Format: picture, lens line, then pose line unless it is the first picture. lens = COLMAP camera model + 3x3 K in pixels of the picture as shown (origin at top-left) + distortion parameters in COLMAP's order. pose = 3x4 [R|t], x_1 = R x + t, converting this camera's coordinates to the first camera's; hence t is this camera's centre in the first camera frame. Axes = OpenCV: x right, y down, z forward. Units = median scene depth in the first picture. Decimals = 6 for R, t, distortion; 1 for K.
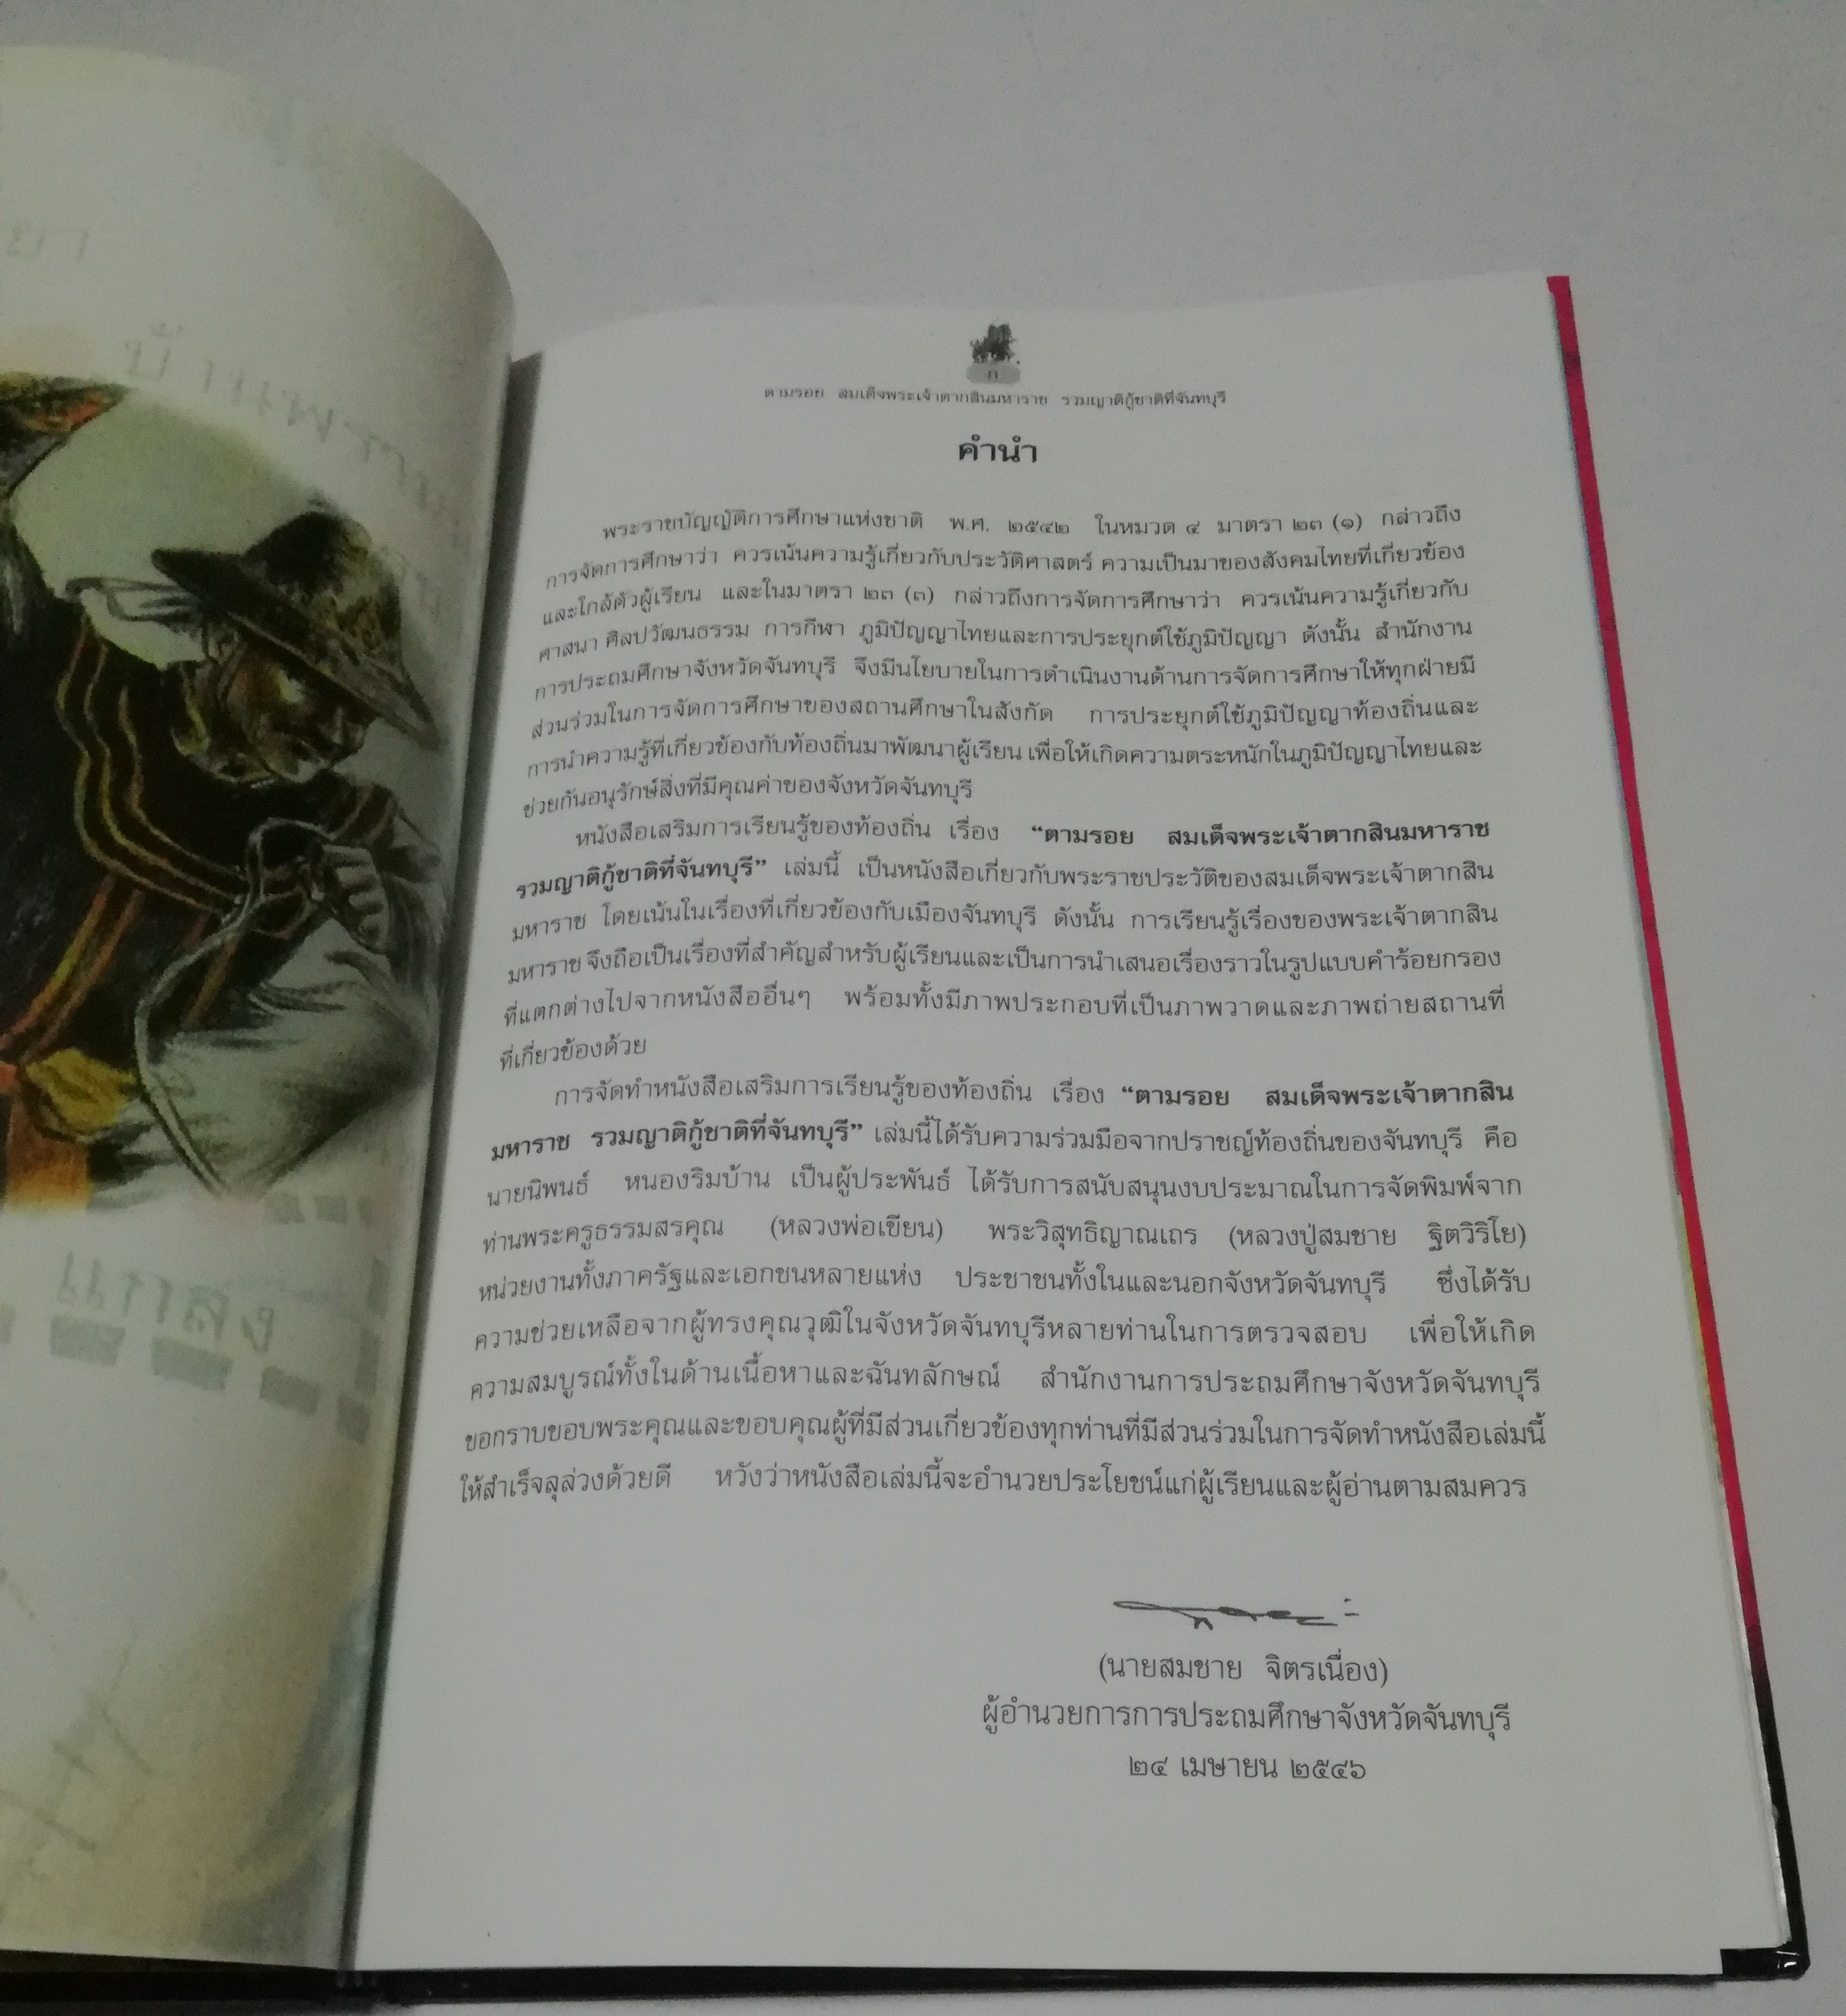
lens RADIAL K [[2555.0, 0, 923.0], [0, 2555.0, 1008.0], [0, 0, 1]] dist [0.025226, 0.050415]
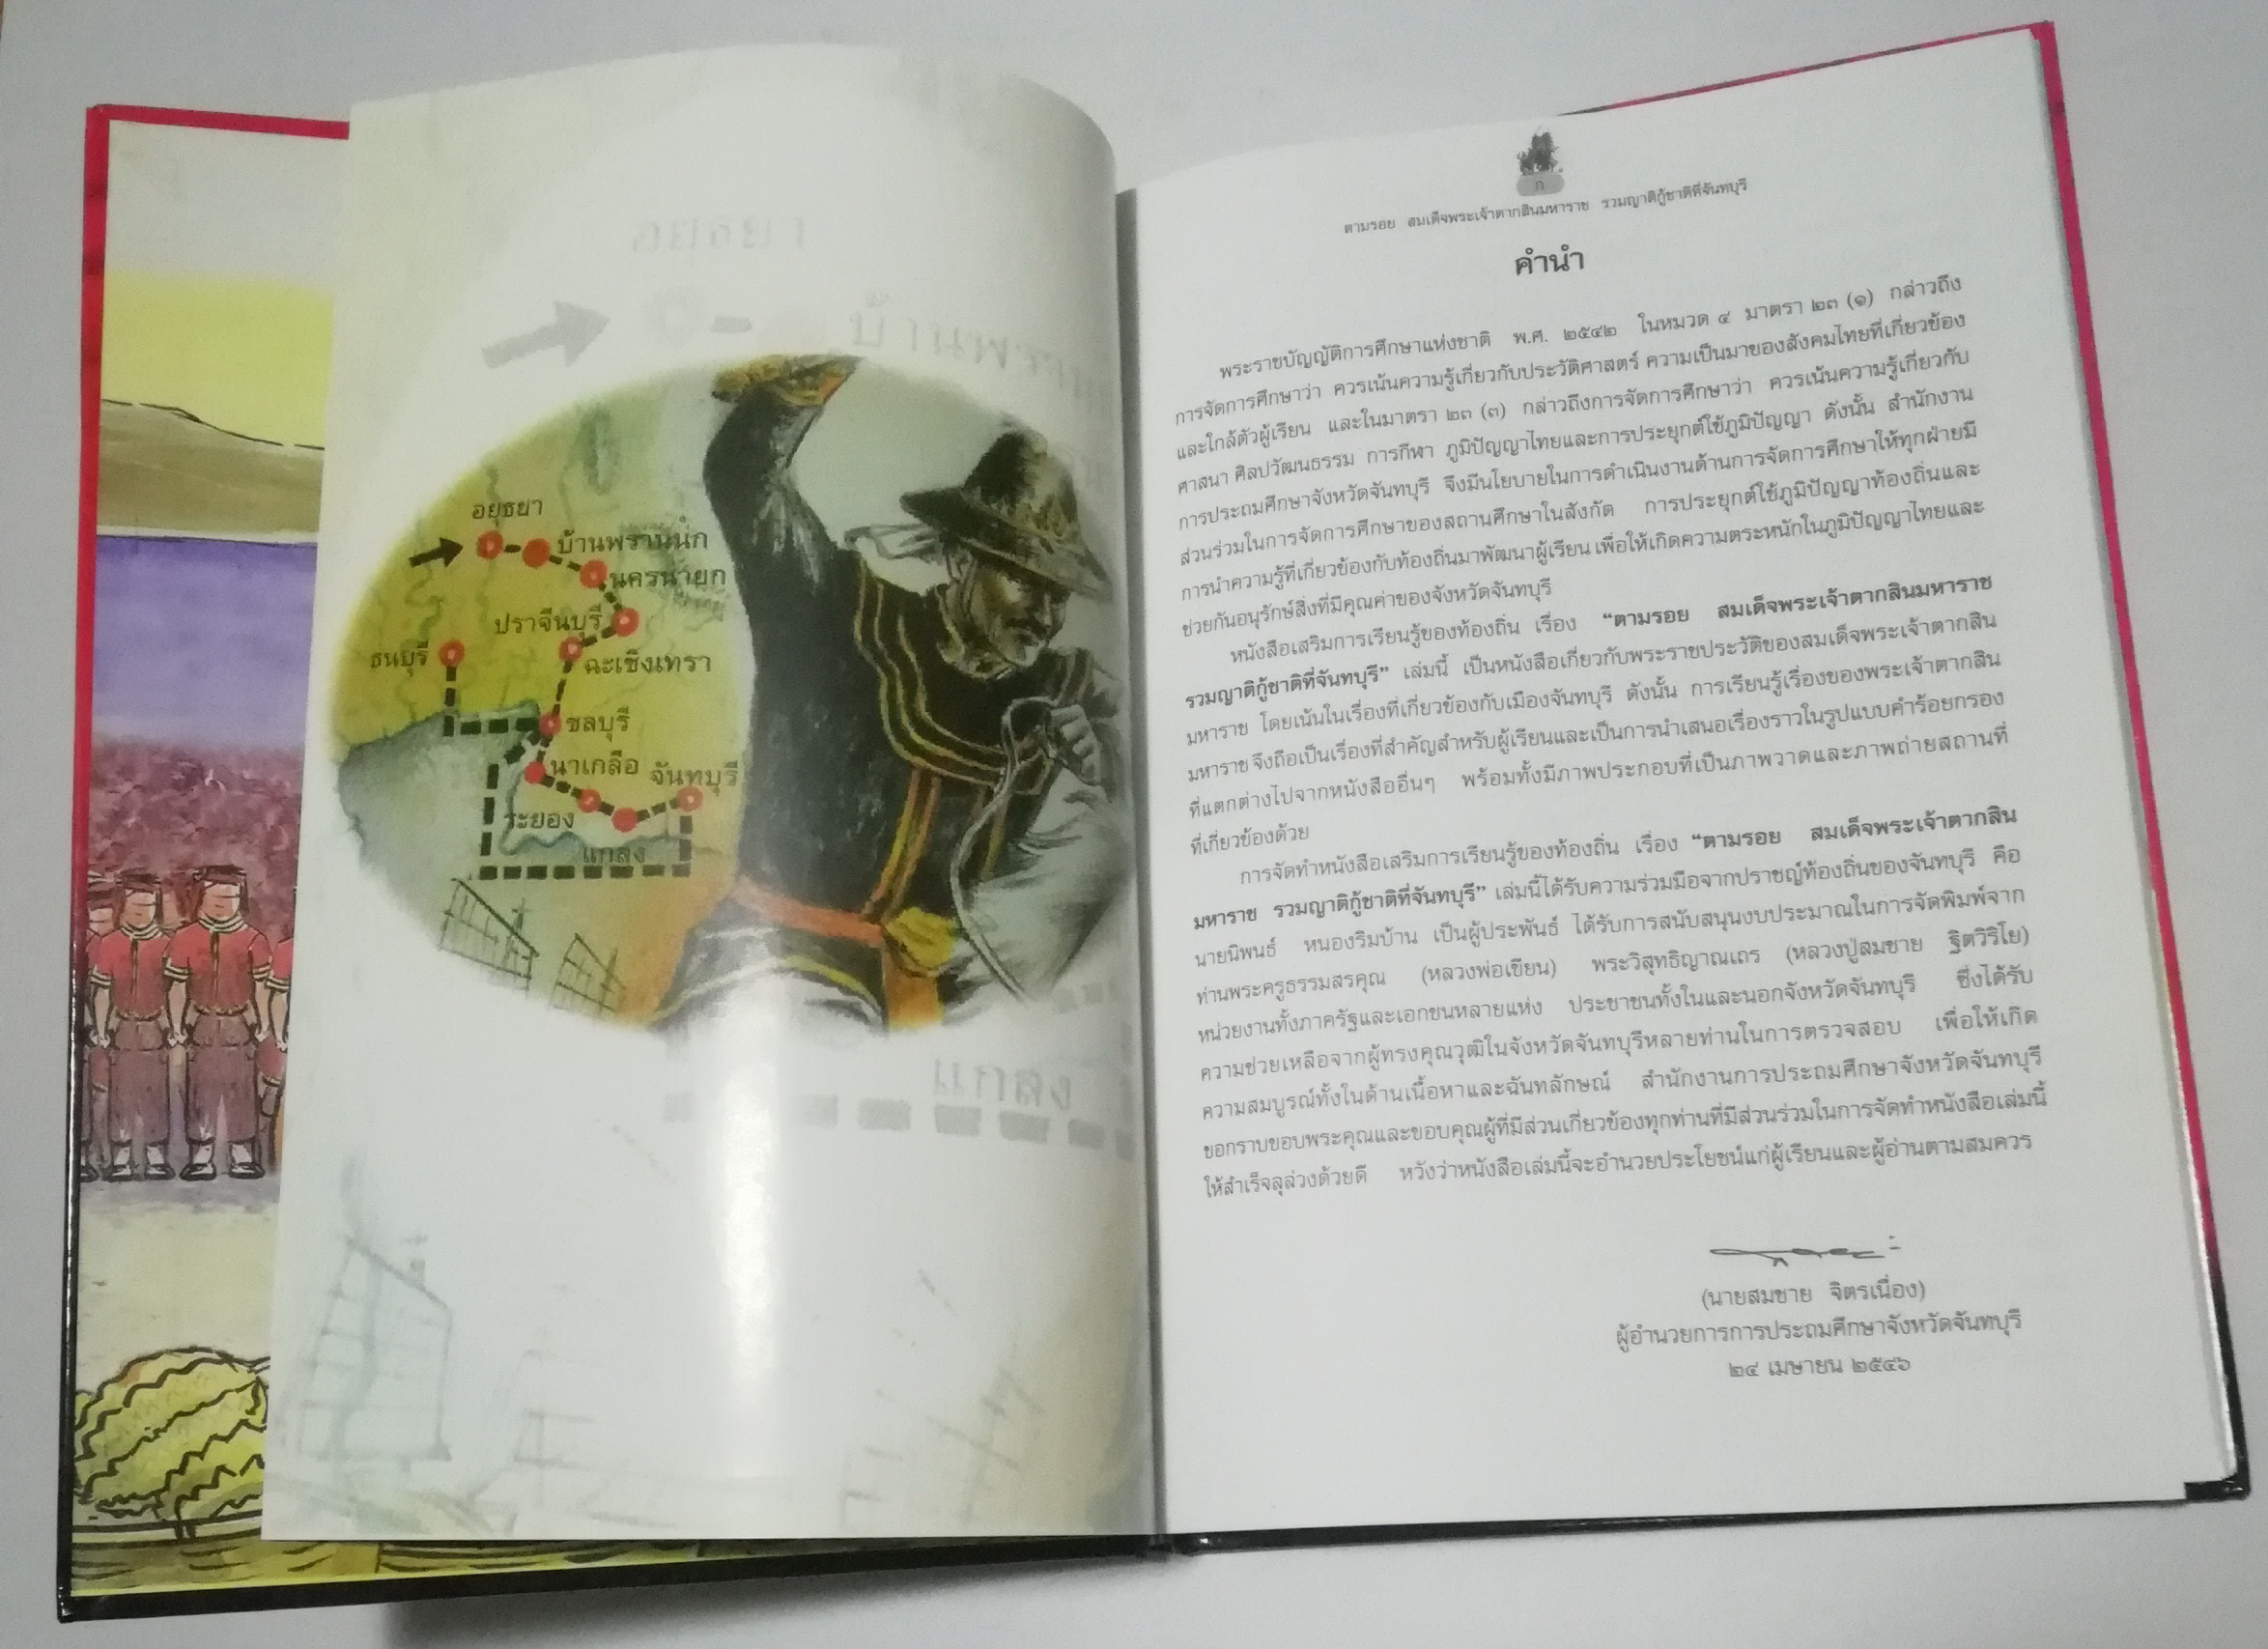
lens RADIAL K [[2599.0, 0, 1134.0], [0, 2599.0, 824.5], [0, 0, 1]] dist [0.045136, -0.062115]
pose [[0.983721, -0.087669, -0.156865, 0.010354], [0.100208, 0.992219, 0.073887, -0.101963], [0.149167, -0.088404, 0.984852, -0.312418]]
